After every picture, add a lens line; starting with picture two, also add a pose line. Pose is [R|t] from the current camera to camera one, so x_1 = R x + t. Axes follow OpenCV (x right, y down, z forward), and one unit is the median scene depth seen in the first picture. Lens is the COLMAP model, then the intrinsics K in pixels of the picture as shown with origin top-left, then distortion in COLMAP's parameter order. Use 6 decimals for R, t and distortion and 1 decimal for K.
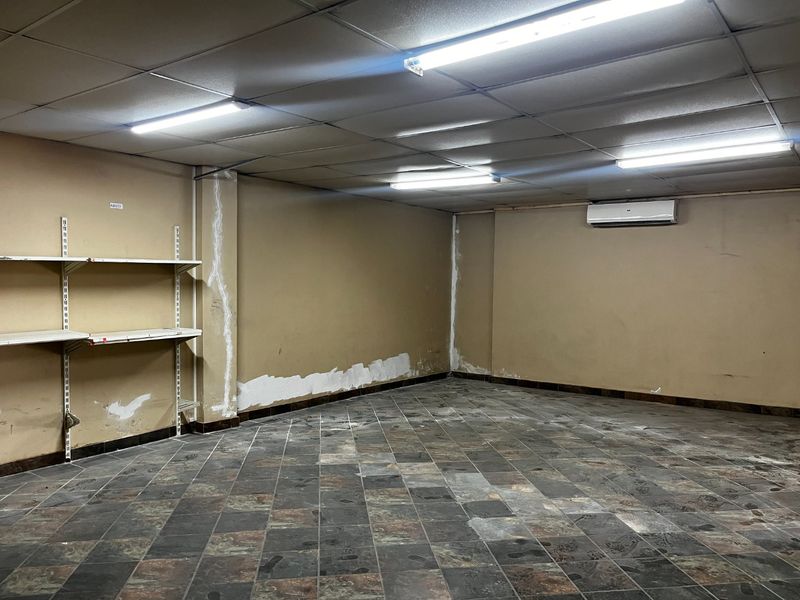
lens RADIAL K [[610.0, 0, 399.0], [0, 610.0, 301.0], [0, 0, 1]] dist [0.055303, -0.076572]
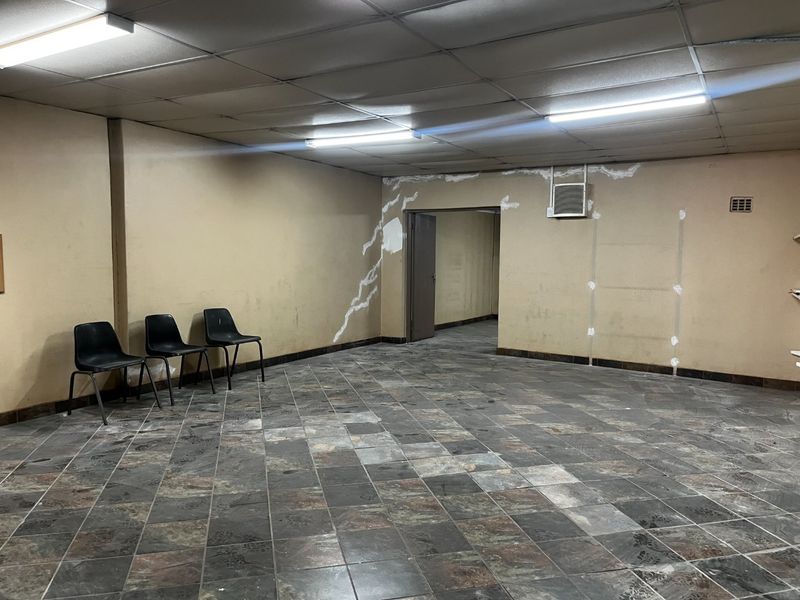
lens RADIAL K [[610.0, 0, 399.0], [0, 610.0, 300.2], [0, 0, 1]] dist [0.055303, -0.076572]
pose [[-0.992789, -0.010966, -0.119374, 0.184197], [-0.023907, 0.993914, 0.107529, -0.036594], [0.117468, 0.109608, -0.987009, 1.793772]]
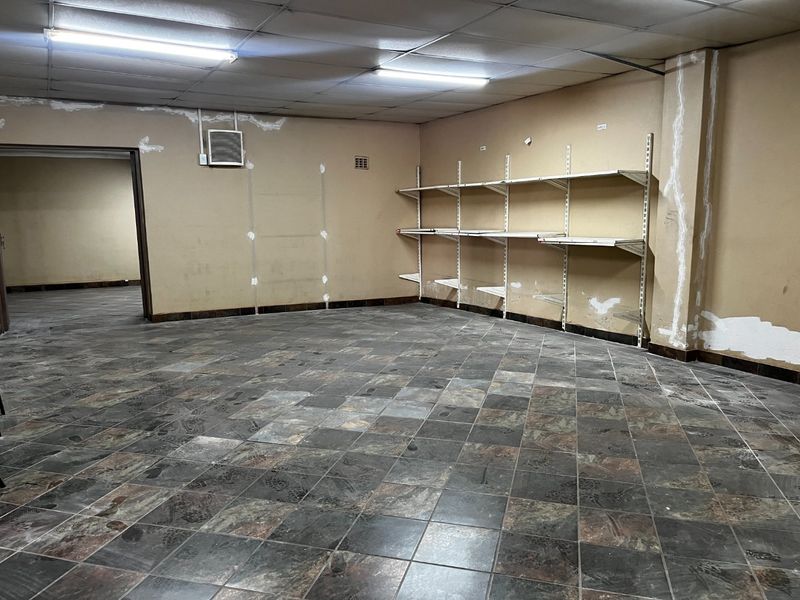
lens RADIAL K [[610.0, 0, 410.4], [0, 610.0, 303.4], [0, 0, 1]] dist [0.055303, -0.076572]
pose [[-0.382124, 0.135095, -0.914183, 0.856491], [-0.024203, 0.987454, 0.156039, 0.000155], [0.923794, 0.081752, -0.374060, 1.259291]]
